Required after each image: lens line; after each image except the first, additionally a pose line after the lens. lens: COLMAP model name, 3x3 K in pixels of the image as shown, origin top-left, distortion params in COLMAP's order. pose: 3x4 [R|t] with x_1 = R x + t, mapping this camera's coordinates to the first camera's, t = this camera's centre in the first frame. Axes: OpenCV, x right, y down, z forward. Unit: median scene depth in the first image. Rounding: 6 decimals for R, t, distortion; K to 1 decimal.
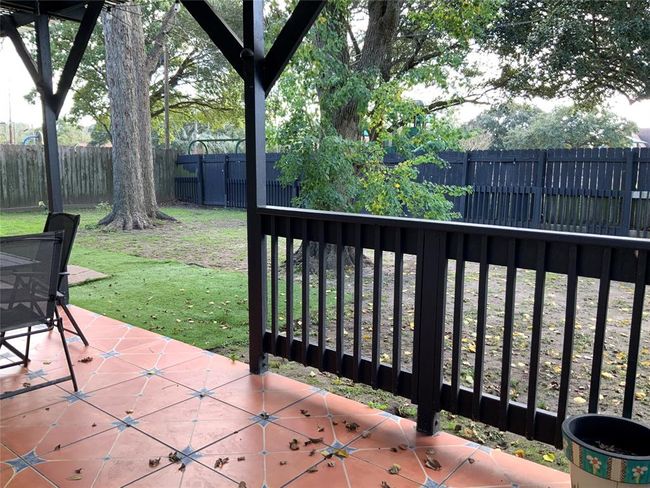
lens RADIAL K [[550.2, 0, 325.8], [0, 550.2, 249.0], [0, 0, 1]] dist [0.056269, -0.094724]
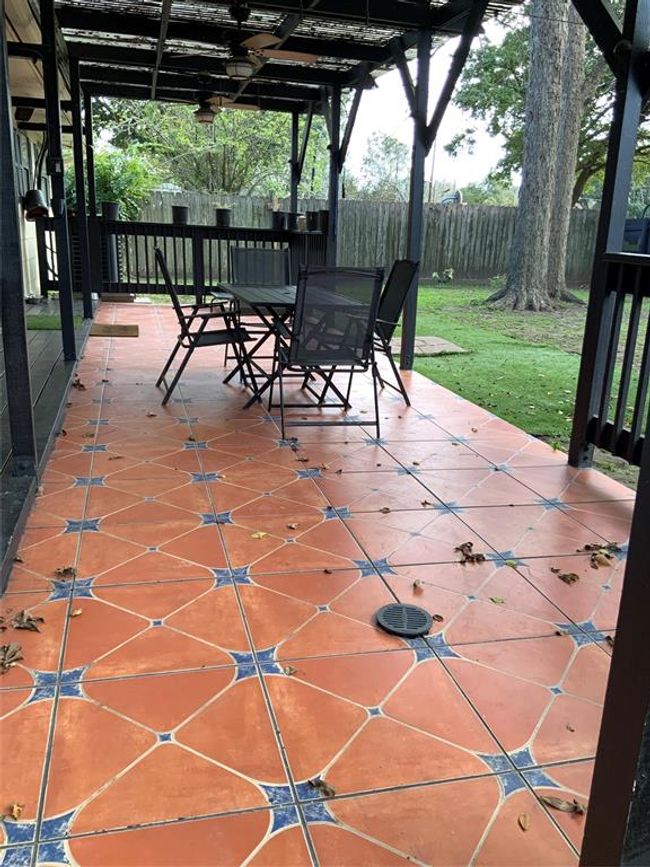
lens RADIAL K [[733.9, 0, 319.5], [0, 733.9, 438.1], [0, 0, 1]] dist [0.056269, -0.094724]
pose [[0.791391, 0.187676, -0.581789, 0.151578], [-0.123263, 0.981150, 0.148832, 0.053349], [0.598754, -0.046071, 0.799607, -0.064999]]
